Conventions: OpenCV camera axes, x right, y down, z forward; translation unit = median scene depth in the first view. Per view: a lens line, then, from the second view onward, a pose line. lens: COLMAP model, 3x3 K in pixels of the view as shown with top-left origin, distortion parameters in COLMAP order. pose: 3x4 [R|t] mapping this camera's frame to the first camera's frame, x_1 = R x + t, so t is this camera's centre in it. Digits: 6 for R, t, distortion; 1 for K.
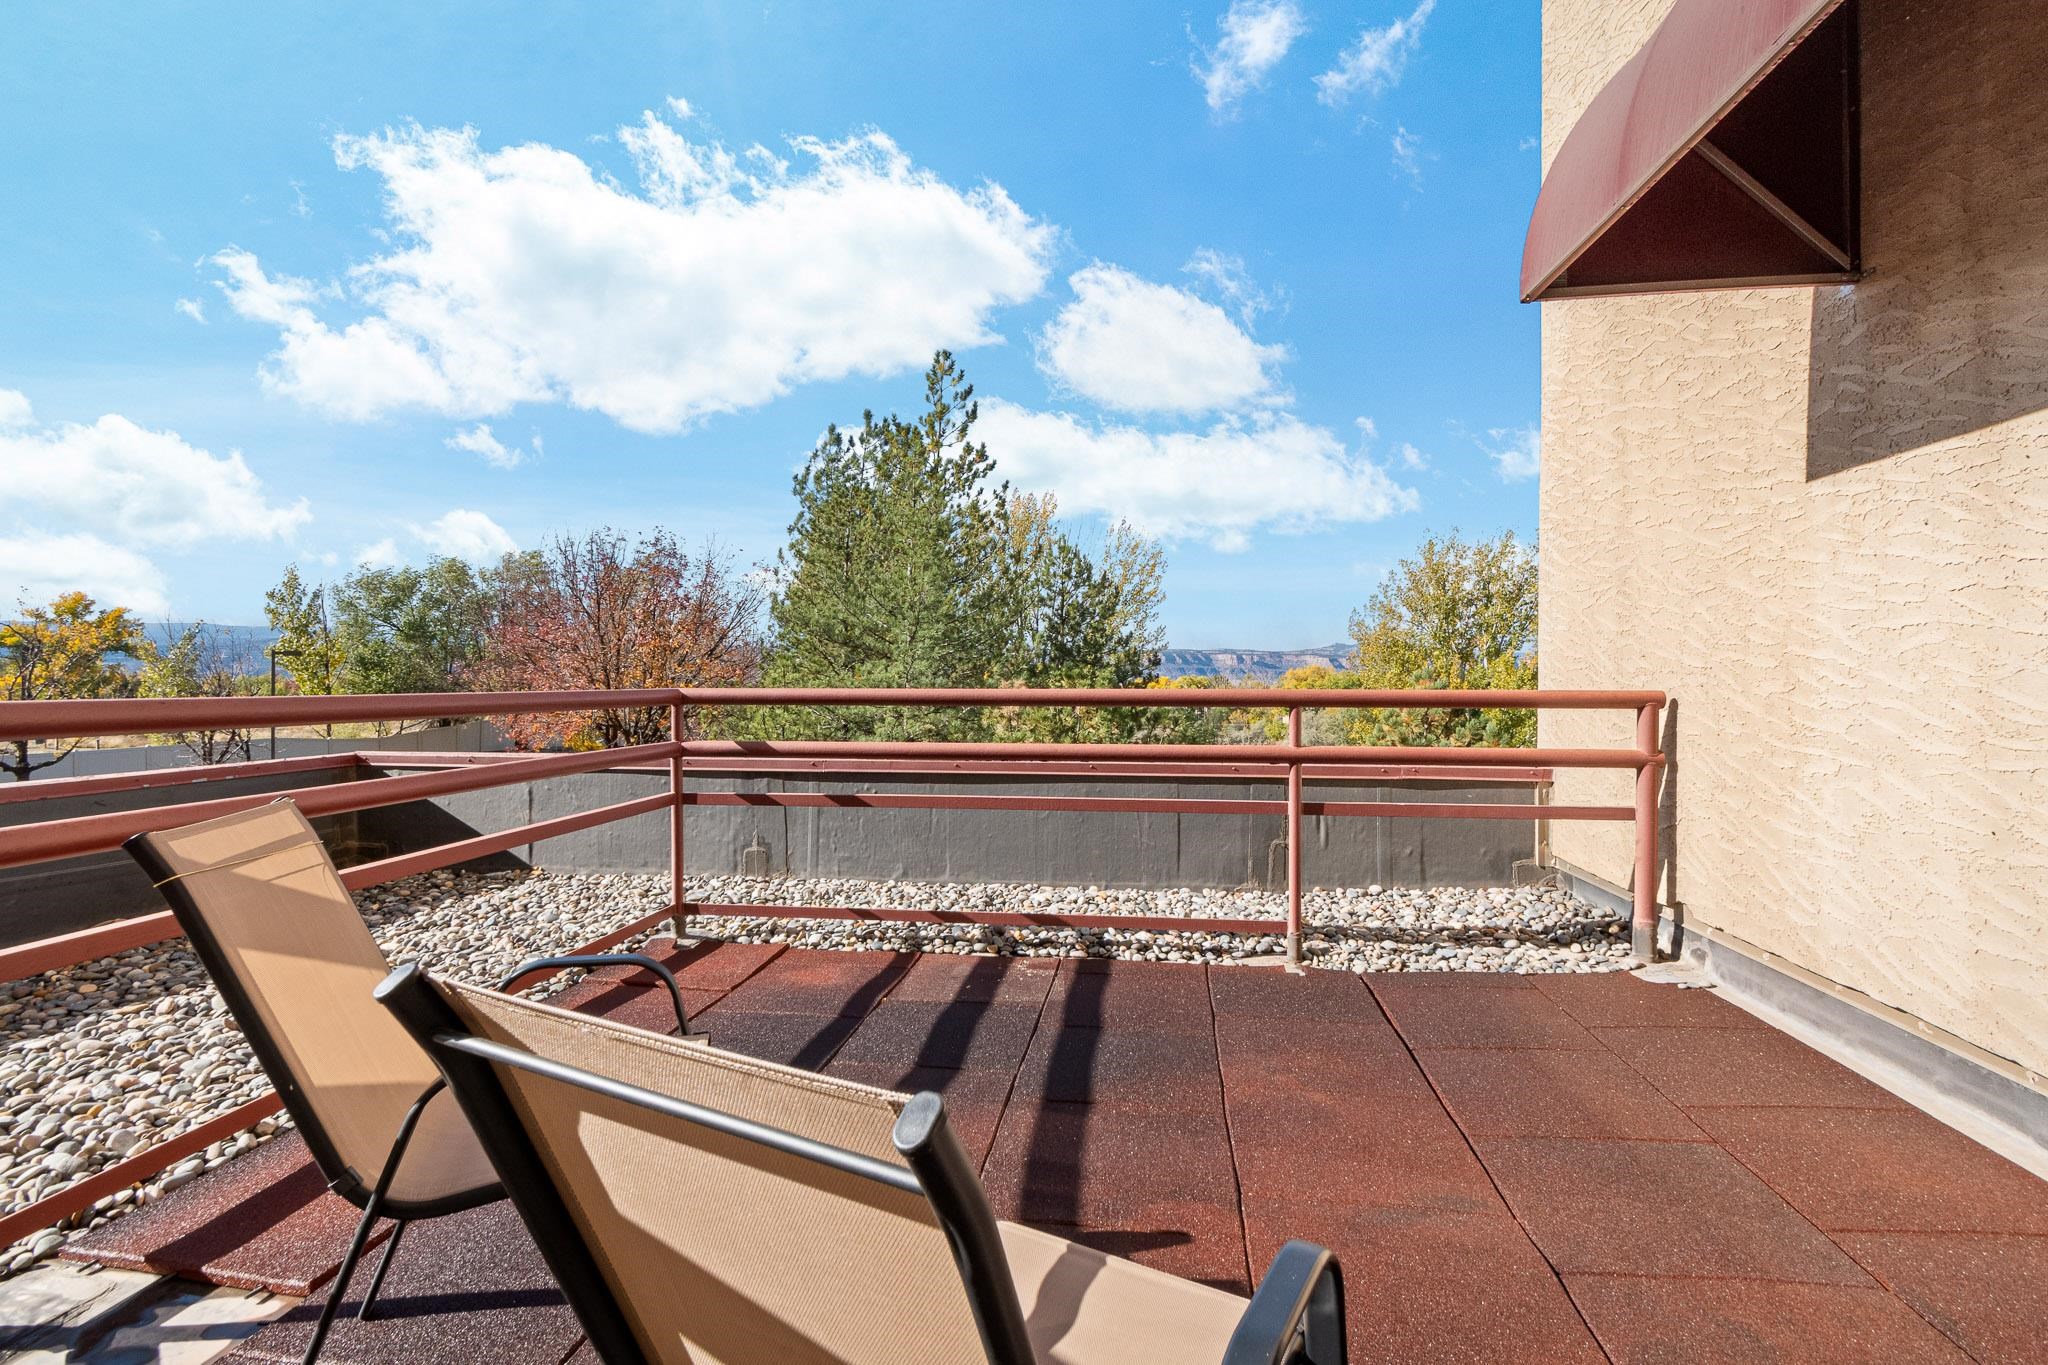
lens RADIAL K [[992.0, 0, 1024.0], [0, 992.0, 682.5], [0, 0, 1]] dist [-0.002570, -0.000560]
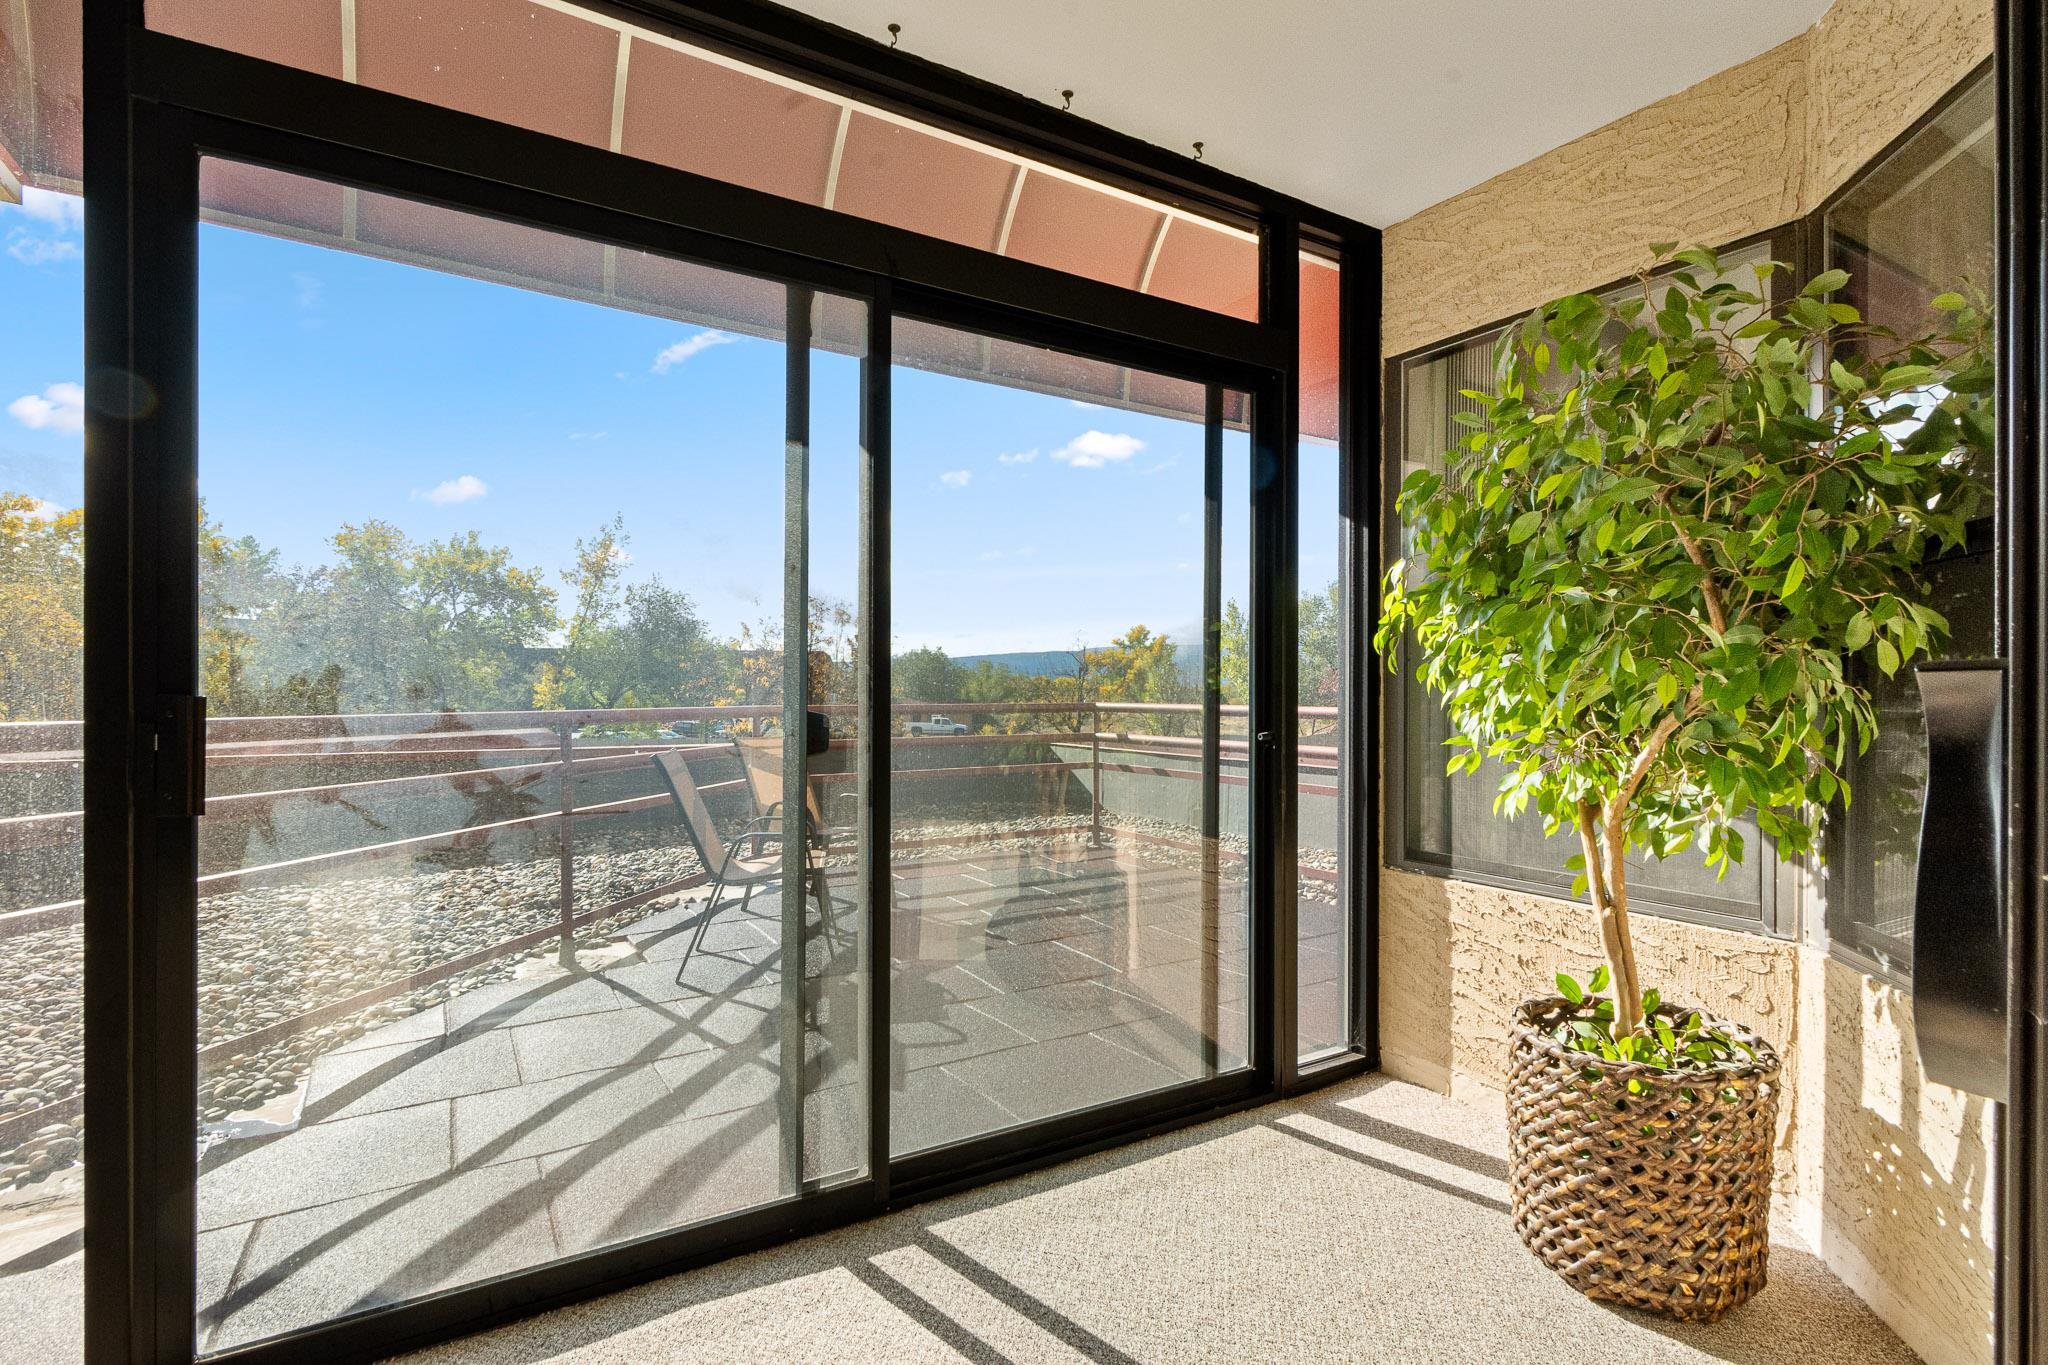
lens RADIAL K [[992.0, 0, 1024.0], [0, 992.0, 682.5], [0, 0, 1]] dist [-0.002570, -0.000560]
pose [[0.631302, -0.003221, -0.775531, 0.193665], [-0.004515, 0.999959, -0.007828, -0.003391], [0.775524, 0.008443, 0.631261, -0.045237]]
